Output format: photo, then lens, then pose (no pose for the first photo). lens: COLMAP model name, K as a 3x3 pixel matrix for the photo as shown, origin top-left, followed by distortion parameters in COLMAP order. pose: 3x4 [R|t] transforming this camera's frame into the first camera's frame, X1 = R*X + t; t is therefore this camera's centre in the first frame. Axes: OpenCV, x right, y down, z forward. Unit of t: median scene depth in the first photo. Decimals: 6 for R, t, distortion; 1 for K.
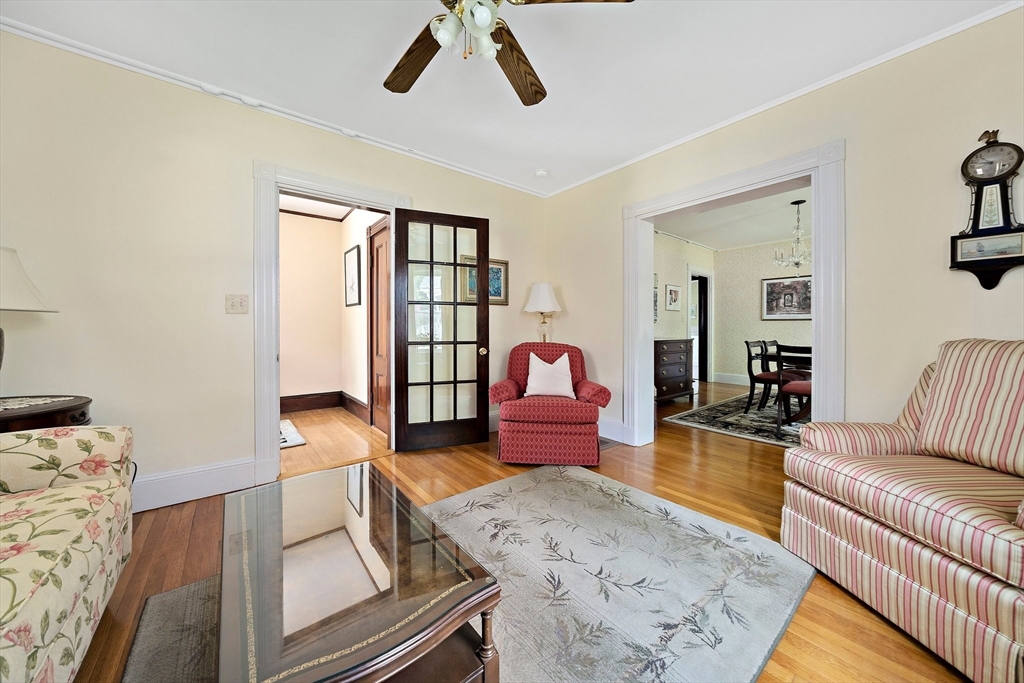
lens RADIAL K [[352.2, 0, 513.0], [0, 352.2, 329.9], [0, 0, 1]] dist [-0.010102, -0.000044]
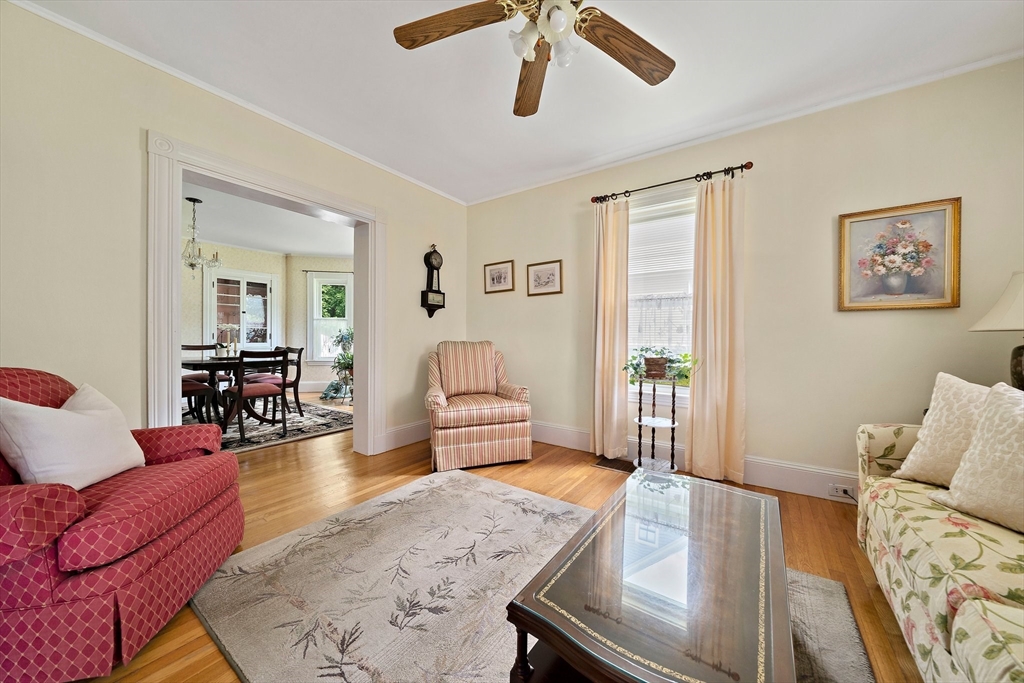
lens RADIAL K [[352.1, 0, 516.1], [0, 352.1, 341.3], [0, 0, 1]] dist [-0.007171, -0.000001]
pose [[-0.281567, -0.010805, 0.959481, -0.815514], [-0.005152, 0.999939, 0.009749, 0.002973], [-0.959528, -0.002198, -0.281605, 1.049872]]
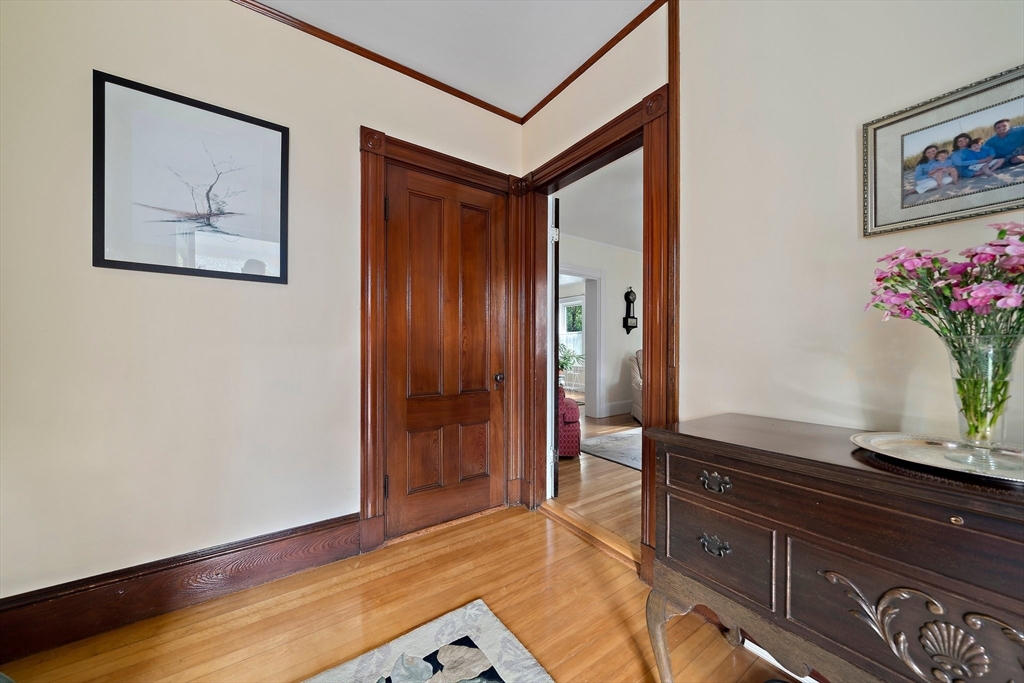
lens RADIAL K [[355.0, 0, 519.3], [0, 355.0, 347.5], [0, 0, 1]] dist [-0.009050, 0.000021]
pose [[0.060470, -0.003178, 0.998165, -1.939940], [-0.000564, 0.999995, 0.003218, -0.004372], [-0.998170, -0.000758, 0.060467, 1.737792]]
